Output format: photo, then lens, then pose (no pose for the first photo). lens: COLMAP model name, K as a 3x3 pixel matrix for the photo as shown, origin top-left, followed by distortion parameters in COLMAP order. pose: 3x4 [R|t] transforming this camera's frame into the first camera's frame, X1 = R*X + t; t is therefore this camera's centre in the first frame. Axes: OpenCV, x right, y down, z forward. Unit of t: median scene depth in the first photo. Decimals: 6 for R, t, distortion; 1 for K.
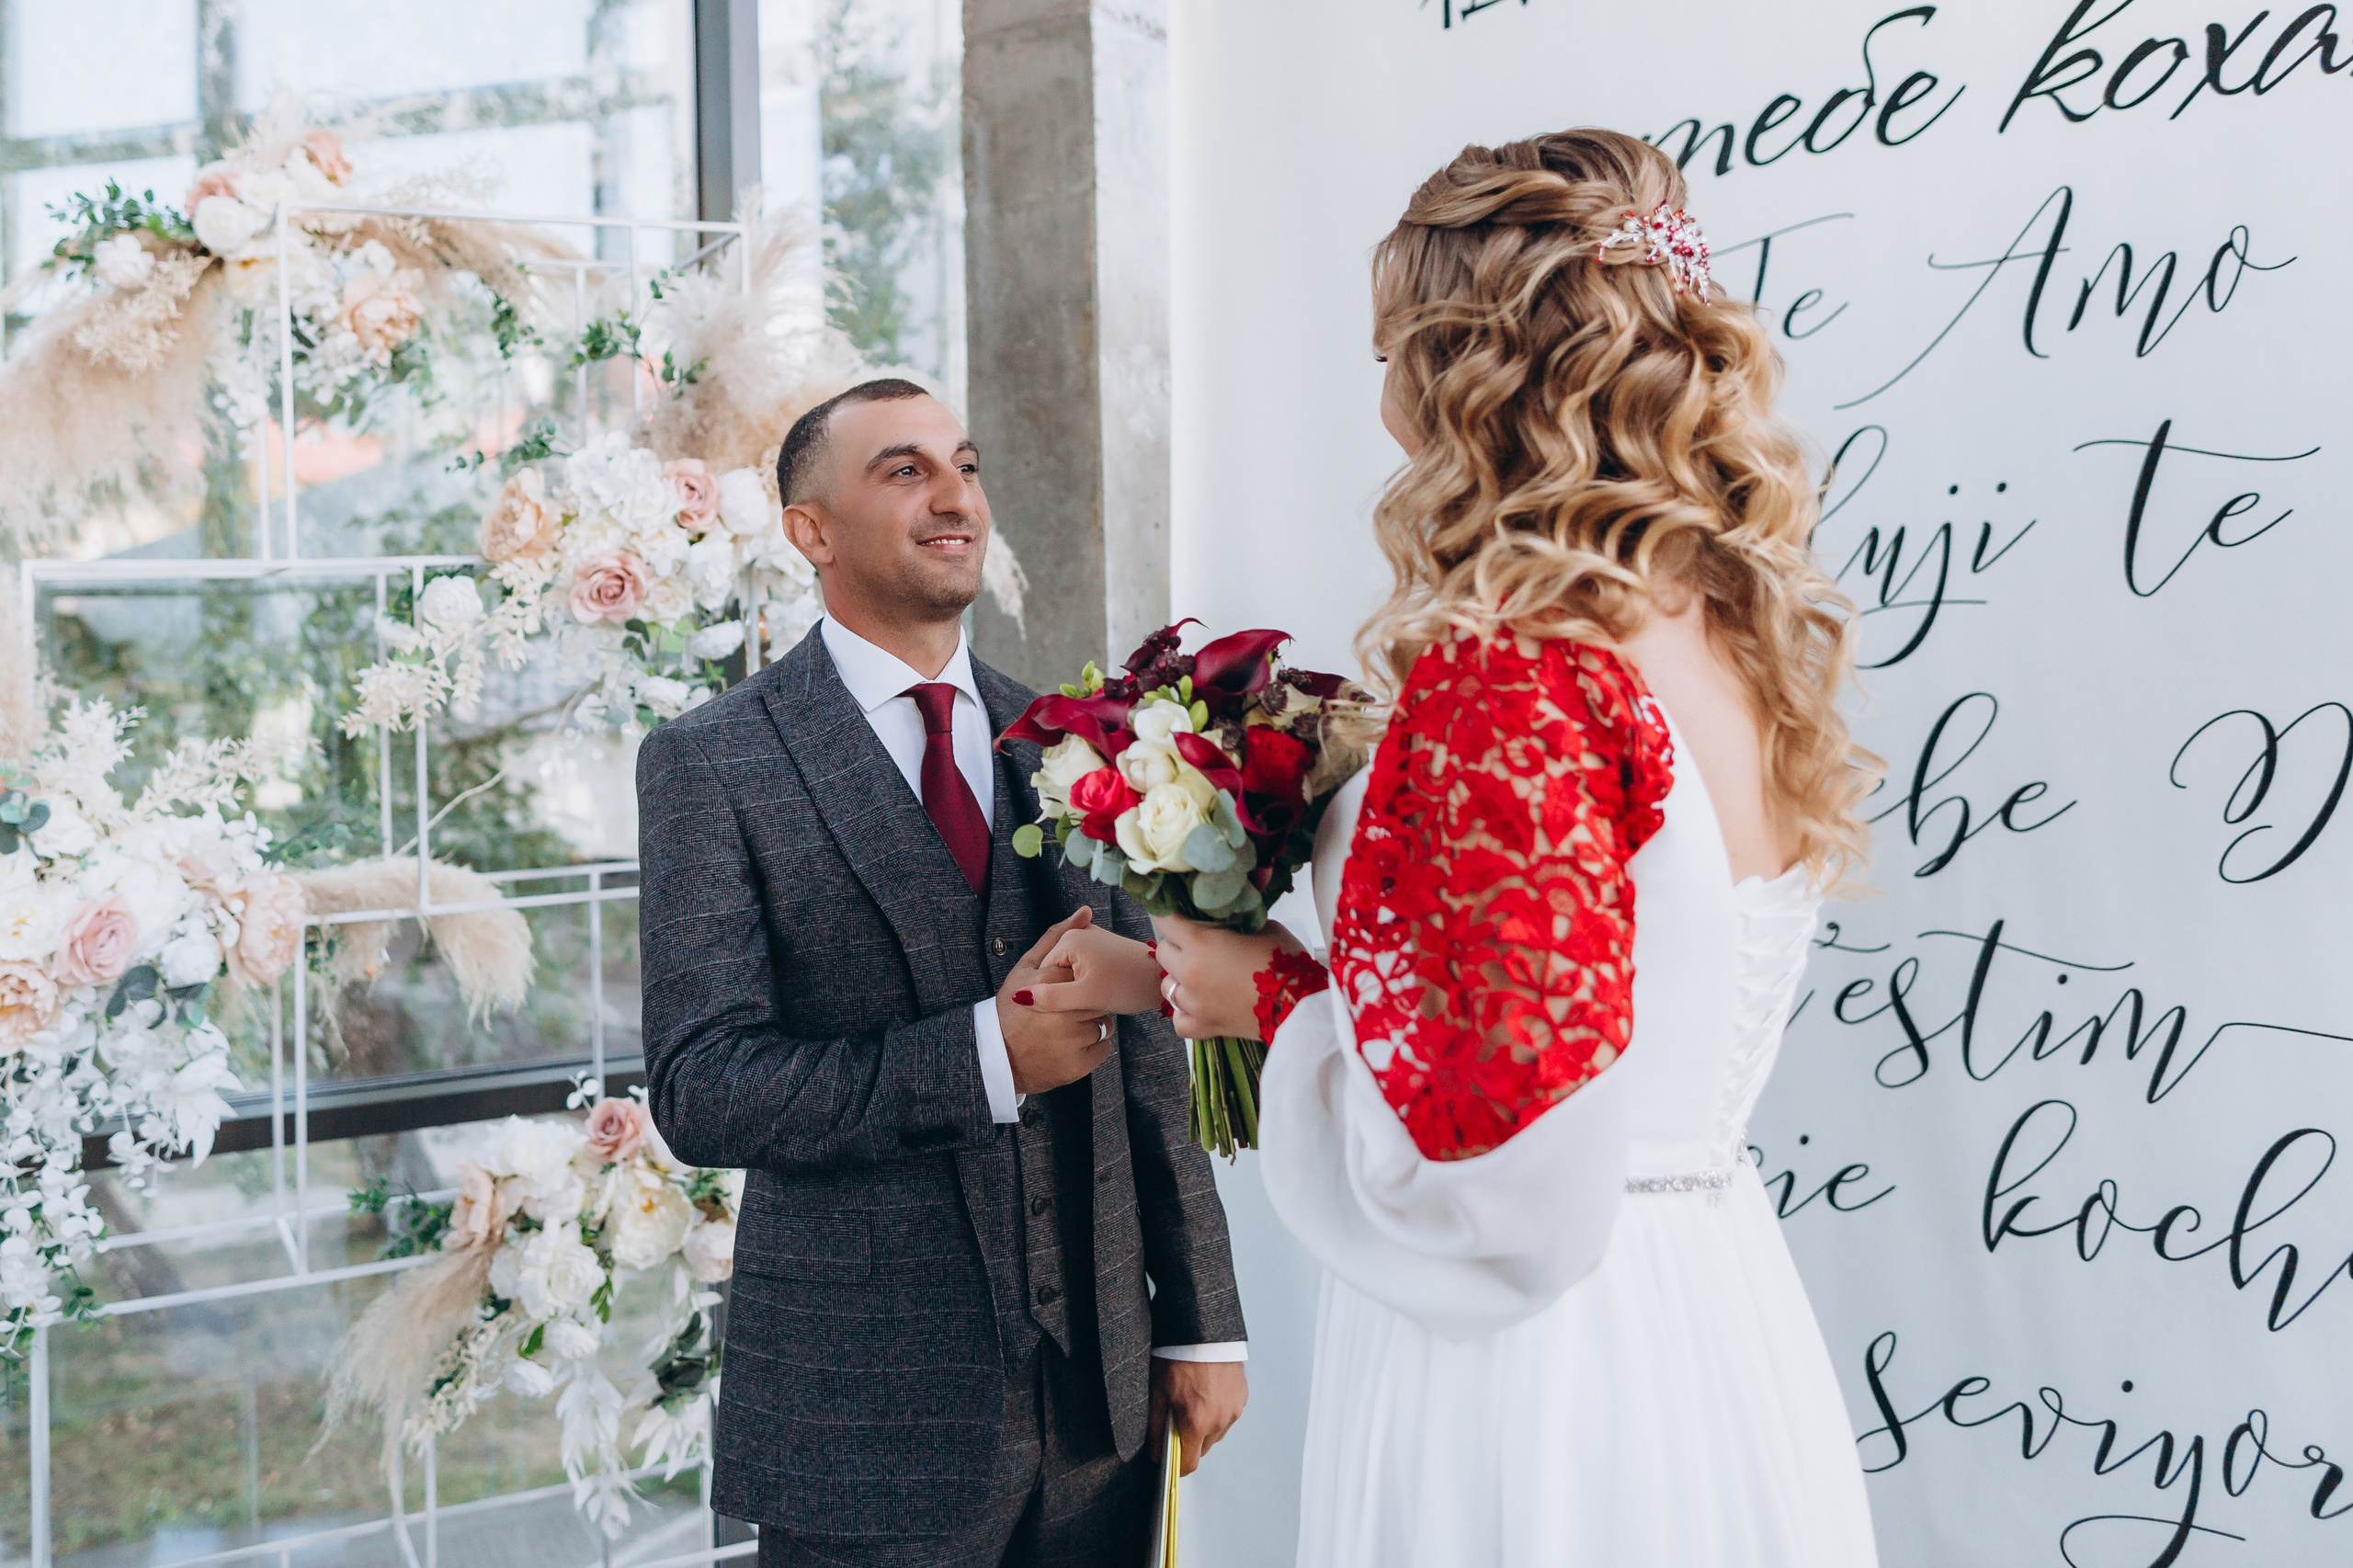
lens RADIAL K [[1905.4, 0, 953.0], [0, 1905.4, 617.4], [0, 0, 1]] dist [0.010532, -0.003670]
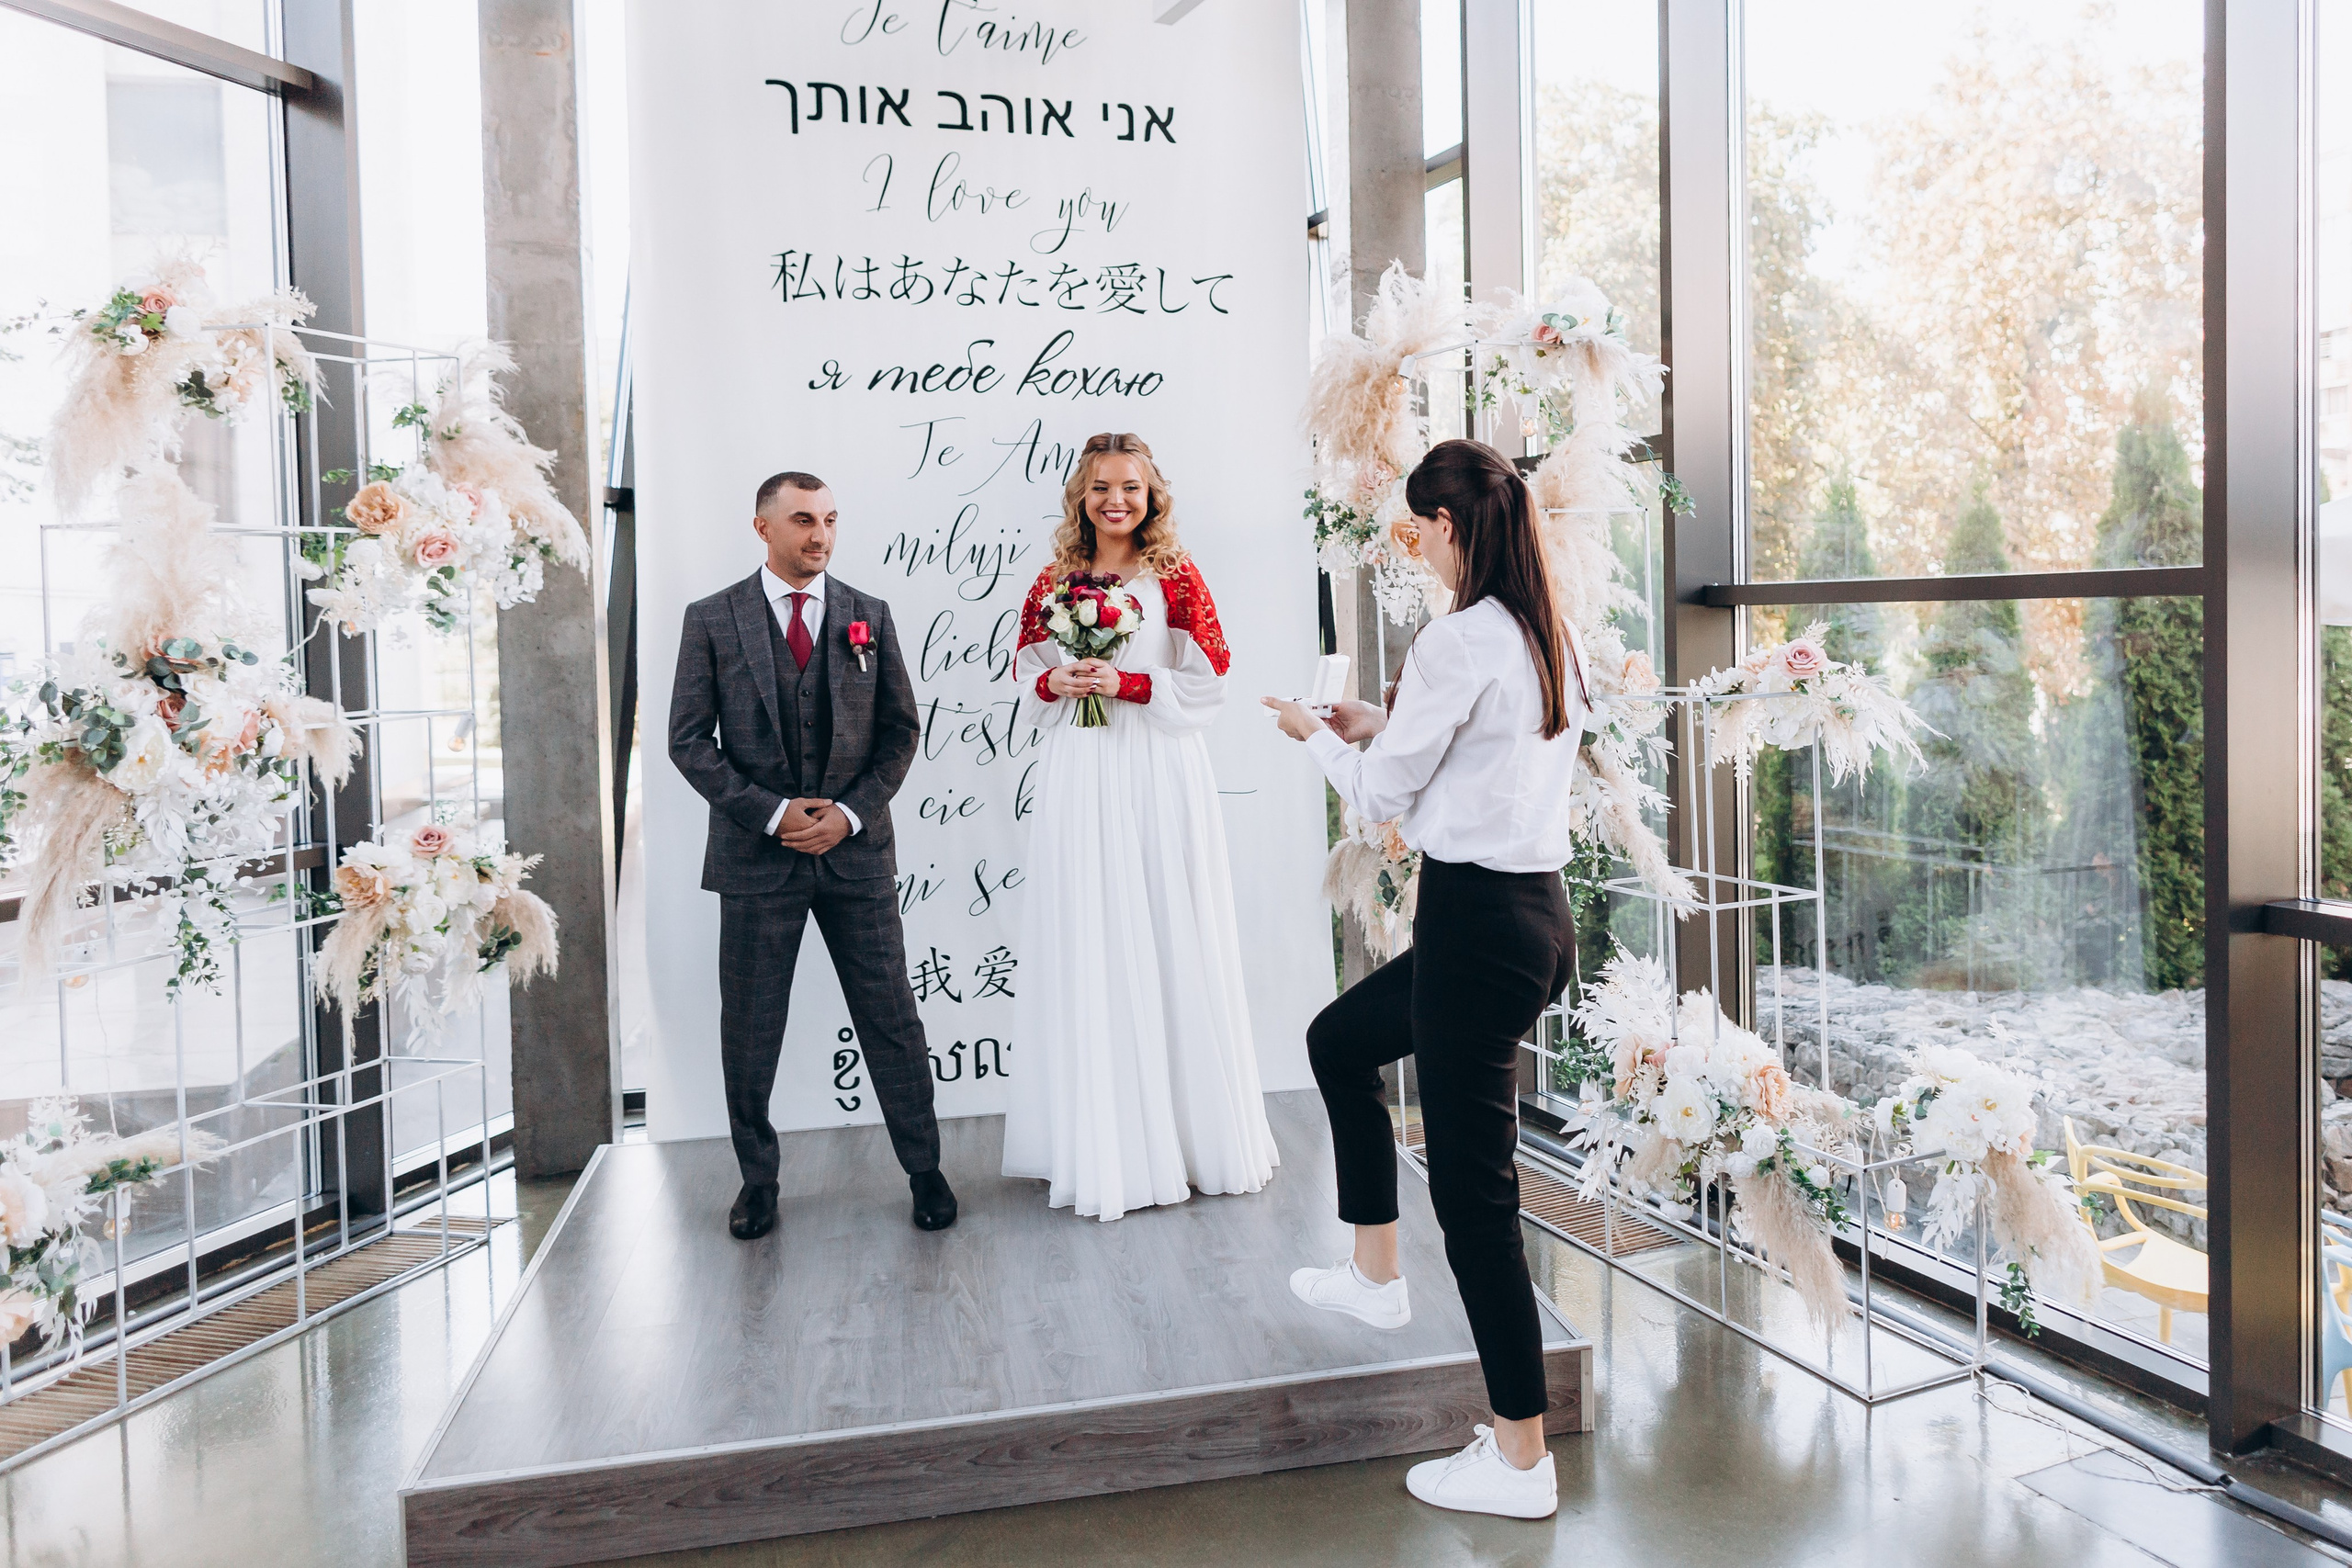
lens RADIAL K [[1891.2, 0, 1372.0], [0, 1891.2, 668.3], [0, 0, 1]] dist [0.019165, -0.007162]
pose [[0.607573, -0.013630, 0.794147, -1.199624], [-0.002798, 0.999810, 0.019301, 0.067459], [-0.794259, -0.013948, 0.607420, -0.946143]]
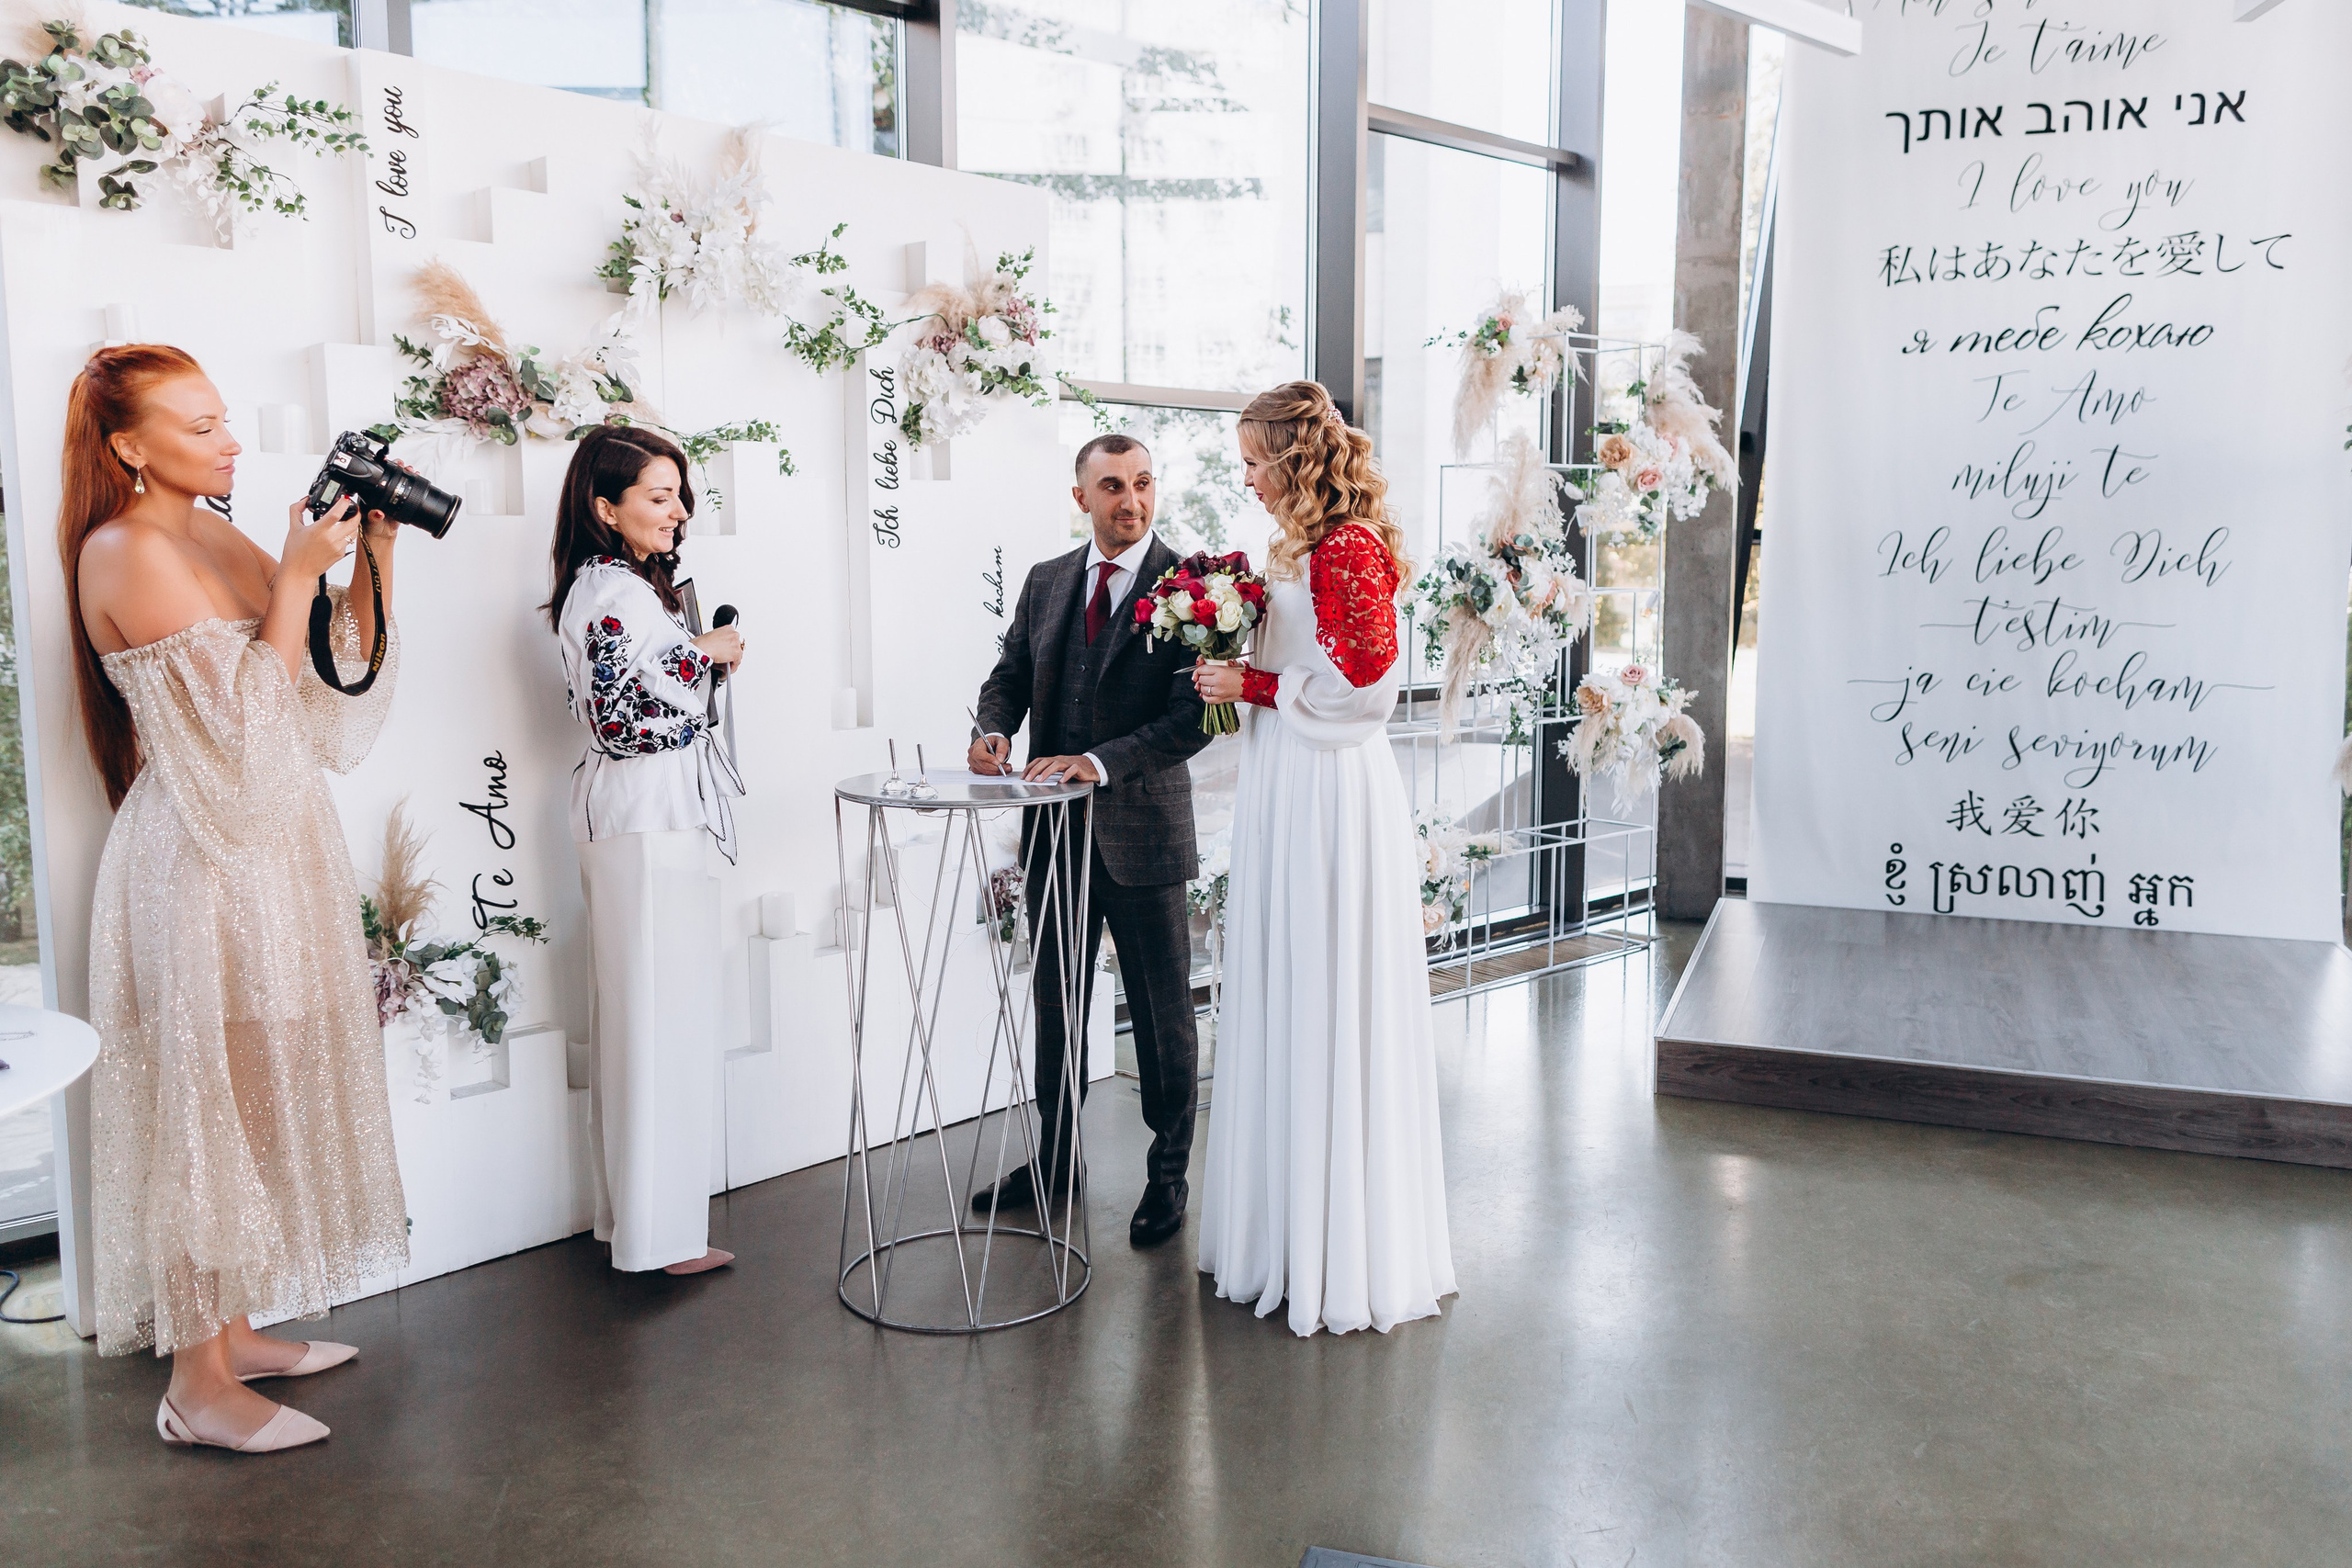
lens RADIAL K [[1757.7, 0, 1229.5], [0, 1757.7, 738.2], [0, 0, 1]] dist [0.016044, -0.007768]
pose [[0.948829, -0.010986, 0.315598, -1.709400], [-0.025790, 0.993361, 0.112114, 0.094629], [-0.314735, -0.114516, 0.942246, -1.386637]]
